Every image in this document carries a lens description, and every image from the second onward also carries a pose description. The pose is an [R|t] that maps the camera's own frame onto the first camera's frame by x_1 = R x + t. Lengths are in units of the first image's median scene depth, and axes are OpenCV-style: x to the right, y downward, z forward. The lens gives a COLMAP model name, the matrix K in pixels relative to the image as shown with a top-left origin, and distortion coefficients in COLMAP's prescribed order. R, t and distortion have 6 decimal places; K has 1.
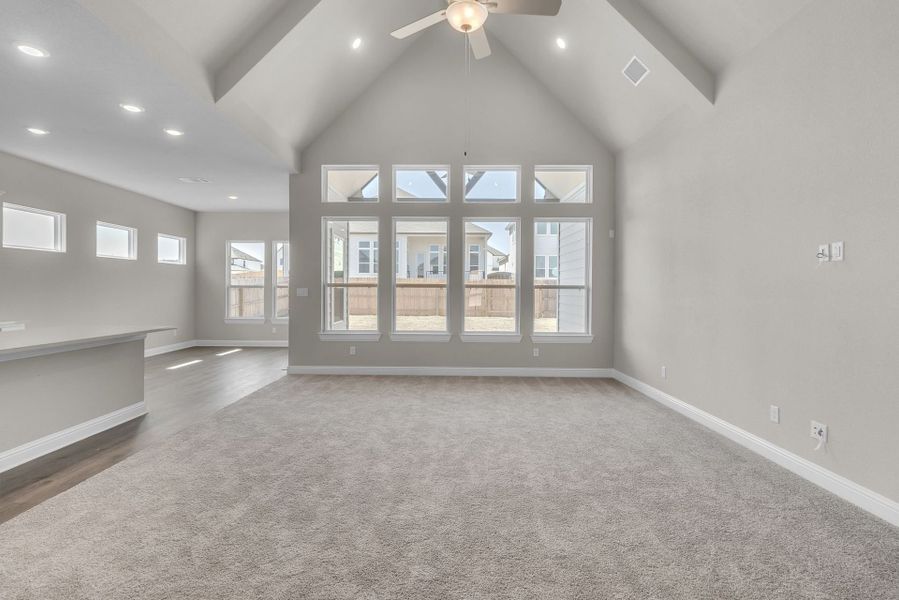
lens RADIAL K [[413.5, 0, 441.7], [0, 413.5, 292.3], [0, 0, 1]] dist [0.004087, 0.000570]
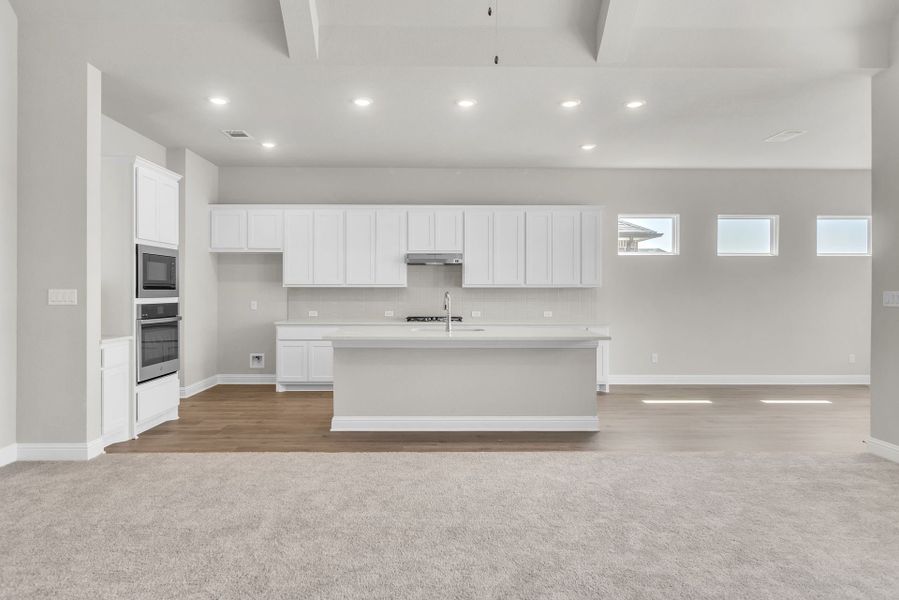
lens RADIAL K [[550.8, 0, 451.9], [0, 550.8, 296.4], [0, 0, 1]] dist [-0.000648, -0.000973]
pose [[0.033881, 0.002839, -0.999422, 0.322380], [-0.008565, 0.999960, 0.002550, 0.000059], [0.999389, 0.008474, 0.033904, 0.438033]]
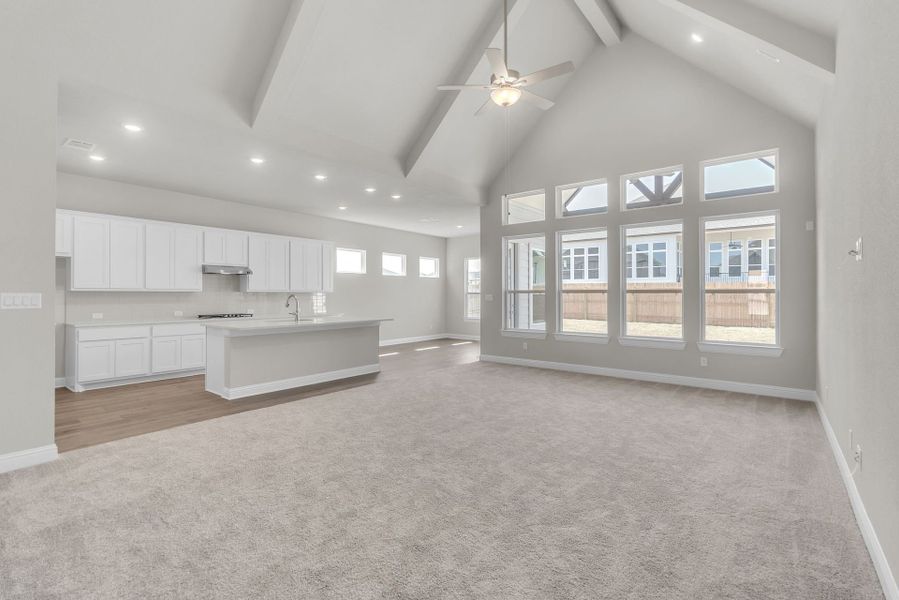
lens RADIAL K [[413.5, 0, 447.4], [0, 413.5, 292.6], [0, 0, 1]] dist [0.004087, 0.000570]
pose [[0.790714, -0.008514, -0.612127, 0.343781], [-0.000031, 0.999903, -0.013948, 0.002720], [0.612186, 0.011047, 0.790636, -0.091974]]
